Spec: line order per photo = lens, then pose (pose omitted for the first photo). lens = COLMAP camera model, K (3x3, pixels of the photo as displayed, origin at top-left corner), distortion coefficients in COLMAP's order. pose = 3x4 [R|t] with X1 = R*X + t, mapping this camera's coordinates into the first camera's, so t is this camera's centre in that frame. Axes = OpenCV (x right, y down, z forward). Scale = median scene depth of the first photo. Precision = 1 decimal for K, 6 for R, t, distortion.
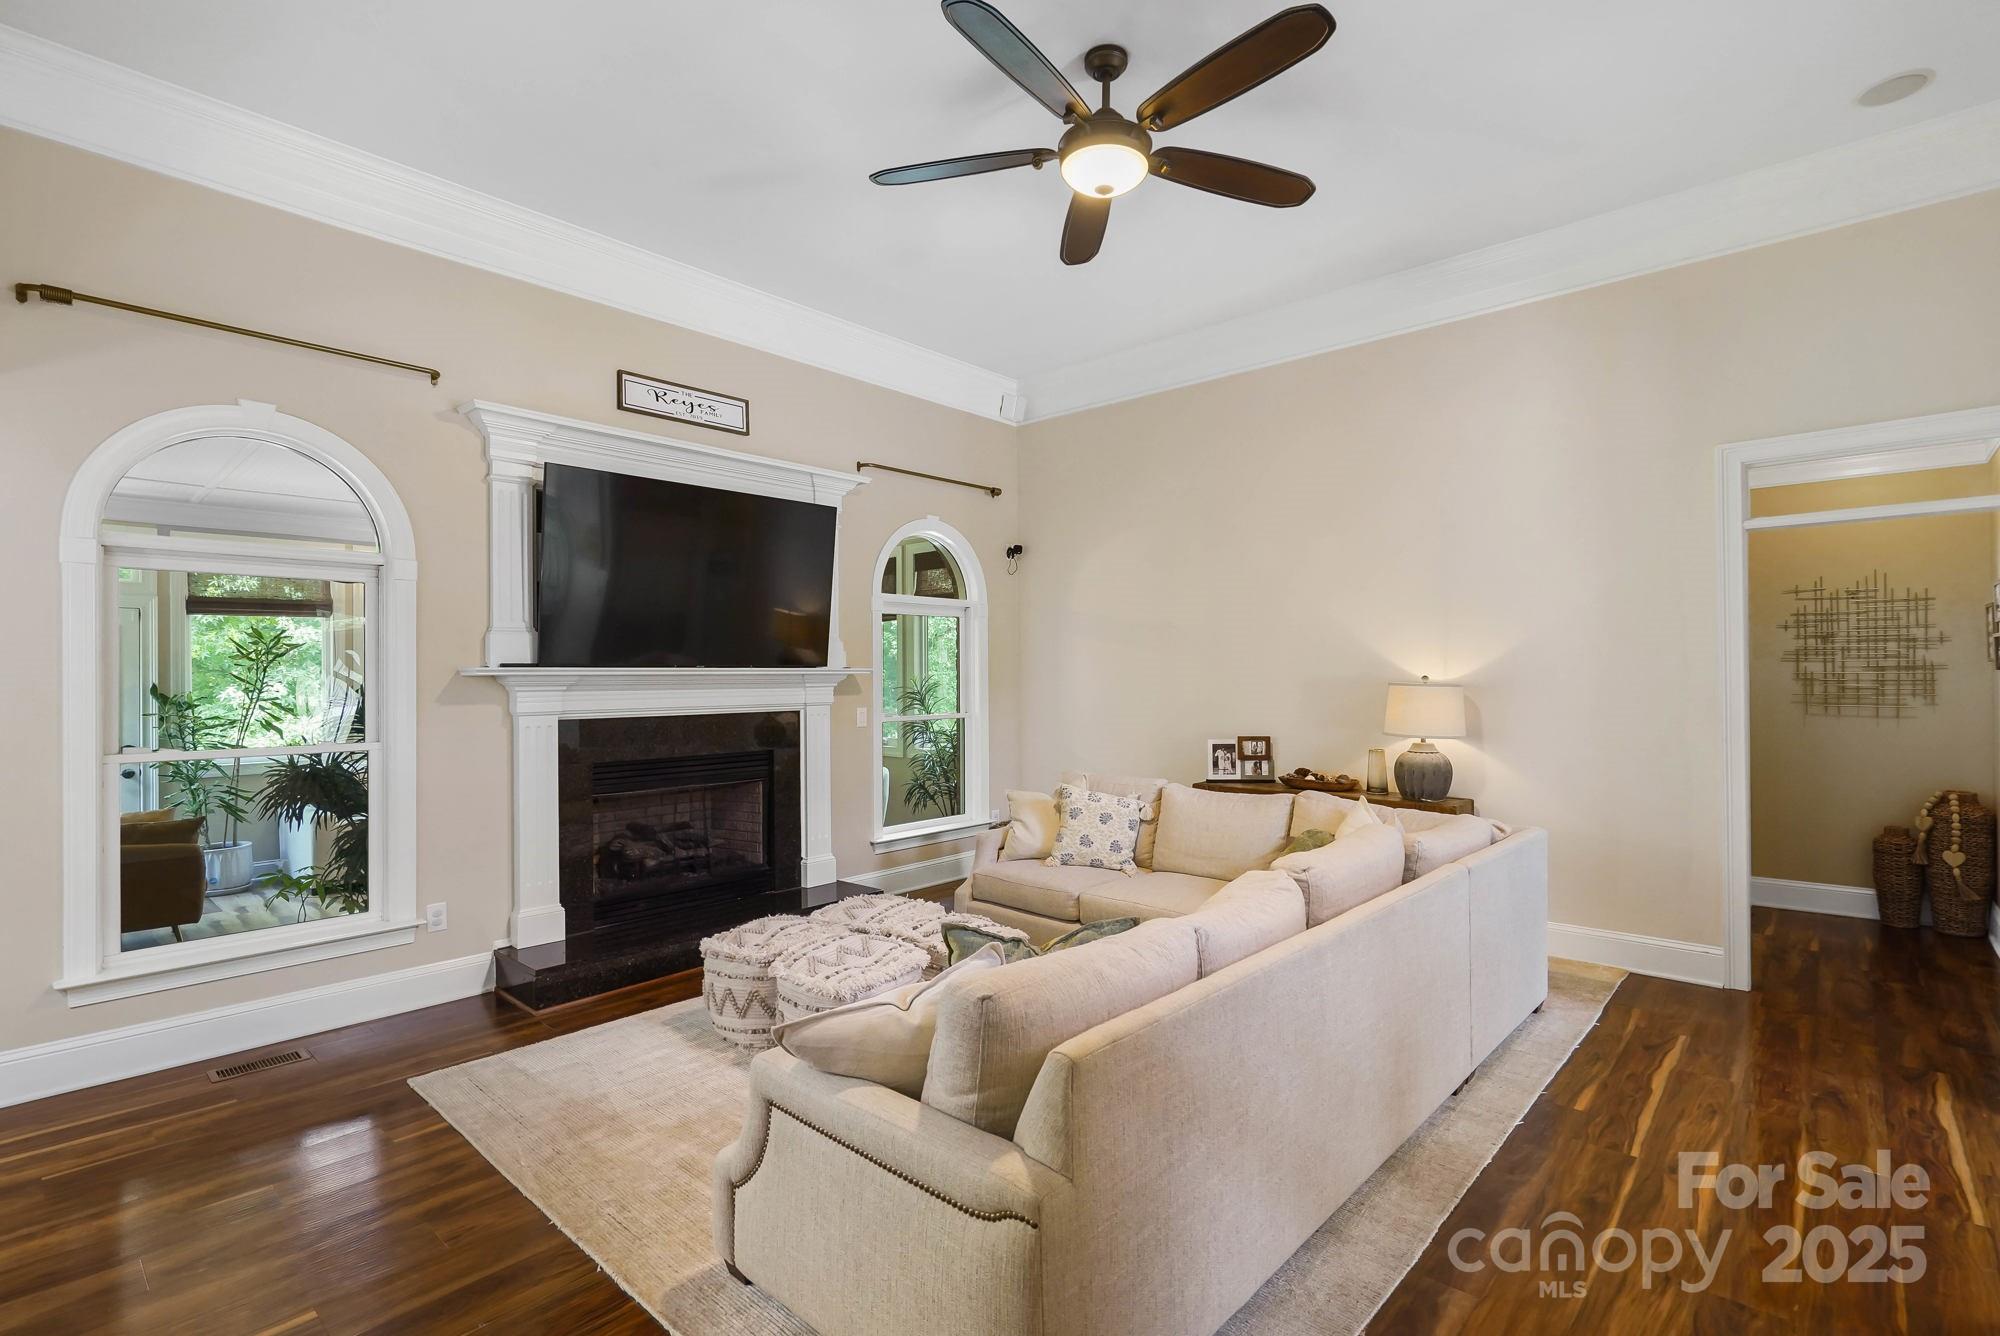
lens RADIAL K [[919.1, 0, 1006.6], [0, 919.1, 660.4], [0, 0, 1]] dist [-0.003742, 0.000677]
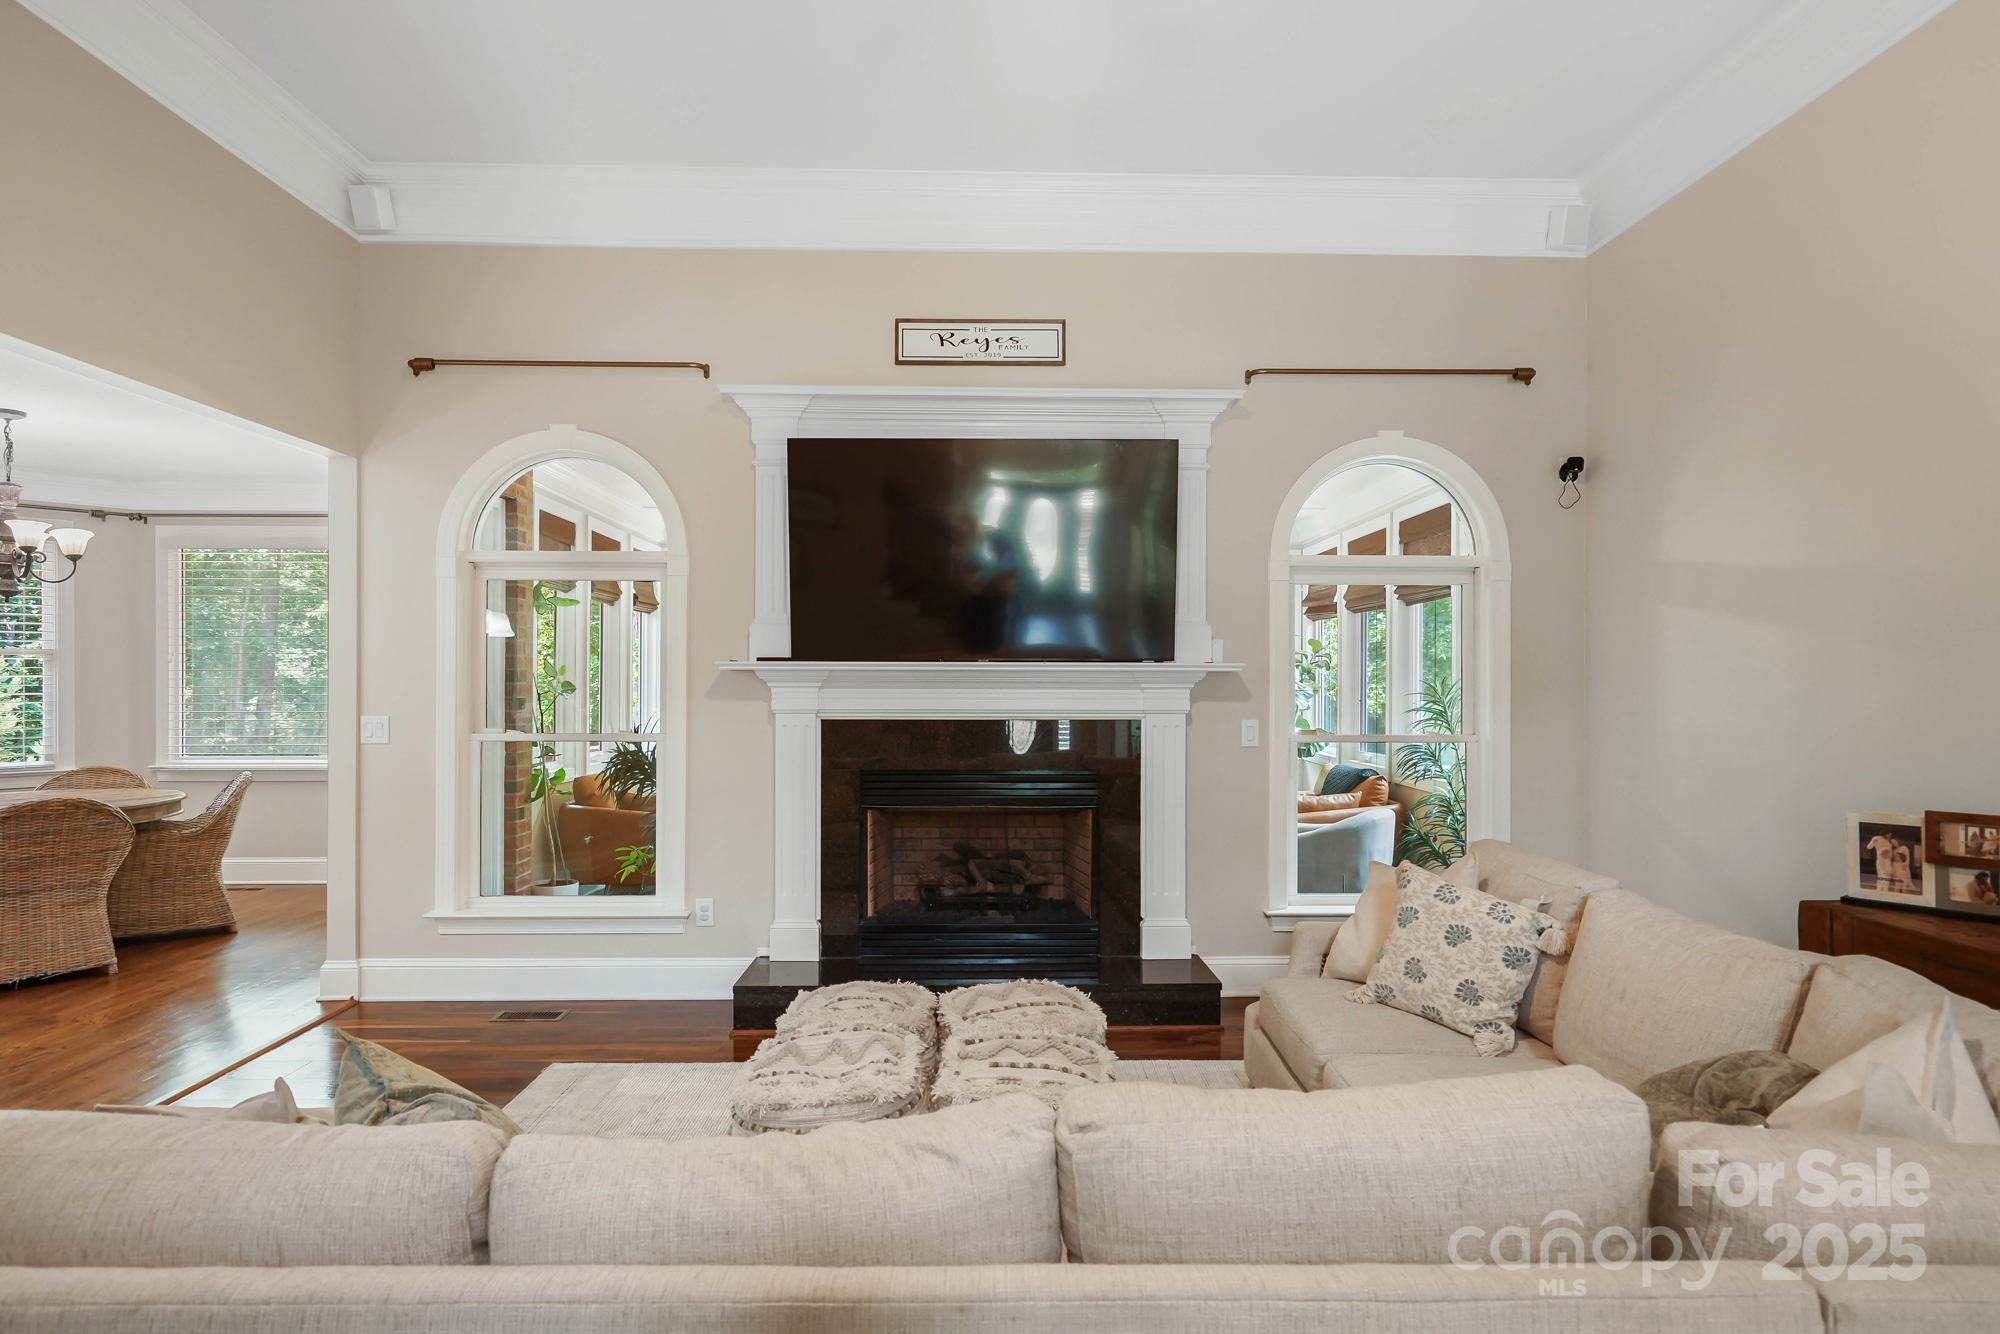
lens RADIAL K [[1074.4, 0, 1000.0], [0, 1074.4, 667.0], [0, 0, 1]] dist [-0.001554, 0.000568]
pose [[0.689362, -0.001101, -0.724417, 0.373803], [0.004757, 0.999984, 0.003008, 0.009790], [0.724402, -0.005520, 0.689356, 0.360833]]
